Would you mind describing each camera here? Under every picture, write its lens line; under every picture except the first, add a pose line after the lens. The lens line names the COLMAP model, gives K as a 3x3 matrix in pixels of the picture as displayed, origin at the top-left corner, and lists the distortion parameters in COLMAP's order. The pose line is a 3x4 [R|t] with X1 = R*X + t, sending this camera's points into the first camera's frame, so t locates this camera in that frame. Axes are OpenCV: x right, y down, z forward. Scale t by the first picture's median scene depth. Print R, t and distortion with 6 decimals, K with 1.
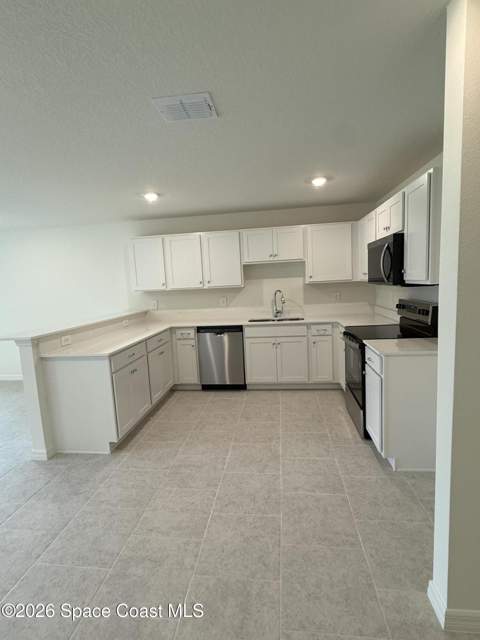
lens RADIAL K [[325.0, 0, 240.3], [0, 325.0, 320.1], [0, 0, 1]] dist [-0.018093, 0.000783]
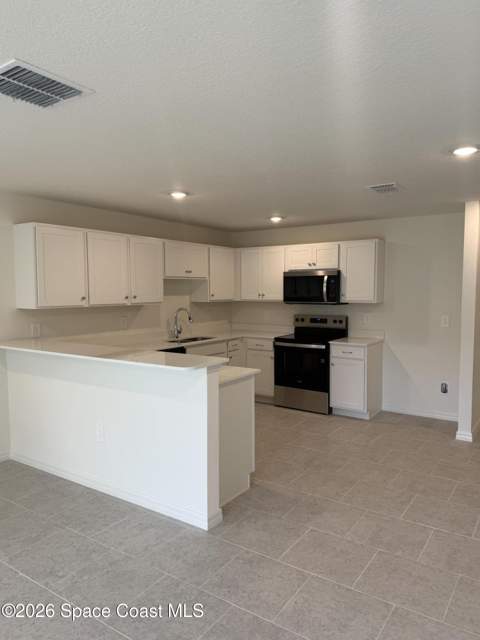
lens RADIAL K [[462.6, 0, 239.5], [0, 462.6, 320.2], [0, 0, 1]] dist [-0.014623, -0.005407]
pose [[0.457694, -0.015131, 0.888981, -1.028788], [0.088262, 0.995690, -0.028495, -0.006085], [-0.884718, 0.091505, 0.457056, 0.271689]]
